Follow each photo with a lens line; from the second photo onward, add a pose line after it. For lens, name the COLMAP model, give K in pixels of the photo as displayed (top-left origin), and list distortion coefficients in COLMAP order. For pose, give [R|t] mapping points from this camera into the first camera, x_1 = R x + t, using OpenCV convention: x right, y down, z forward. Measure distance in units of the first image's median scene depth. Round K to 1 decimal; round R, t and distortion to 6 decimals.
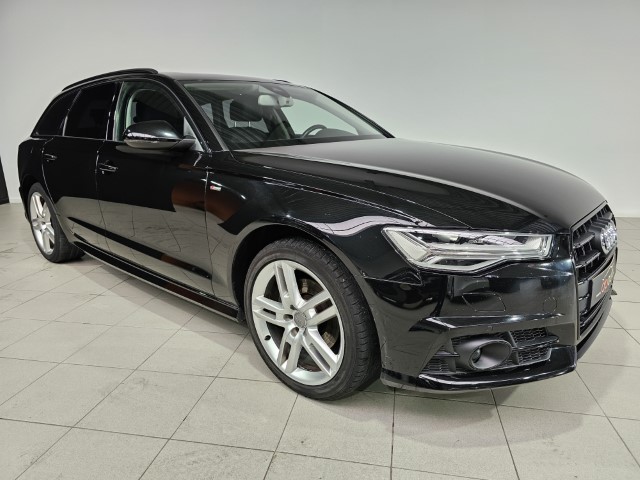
lens RADIAL K [[438.4, 0, 321.2], [0, 438.4, 241.5], [0, 0, 1]] dist [0.051595, -0.034604]
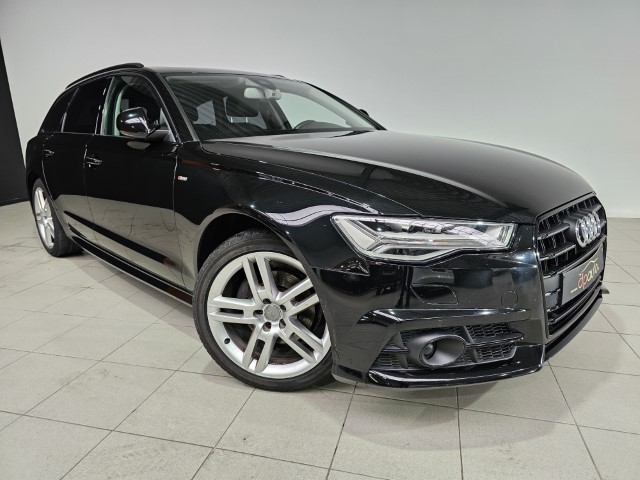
lens RADIAL K [[438.4, 0, 321.0], [0, 438.4, 237.1], [0, 0, 1]] dist [0.051595, -0.034604]
pose [[0.997947, 0.006723, -0.063690, 0.144801], [-0.007565, 0.999887, -0.012994, 0.023134], [0.063596, 0.013449, 0.997885, 0.037214]]
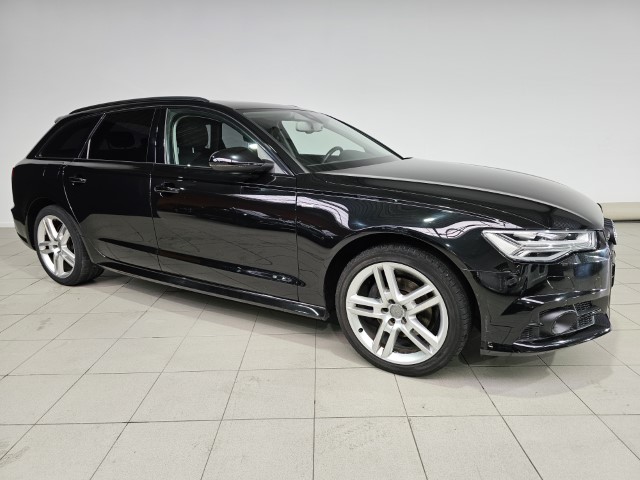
lens RADIAL K [[438.4, 0, 320.2], [0, 438.4, 244.1], [0, 0, 1]] dist [0.051595, -0.034604]
pose [[0.980935, -0.046104, 0.188791, -0.464861], [0.051044, 0.998467, -0.021387, 0.008317], [-0.187515, 0.030615, 0.981784, -0.149038]]
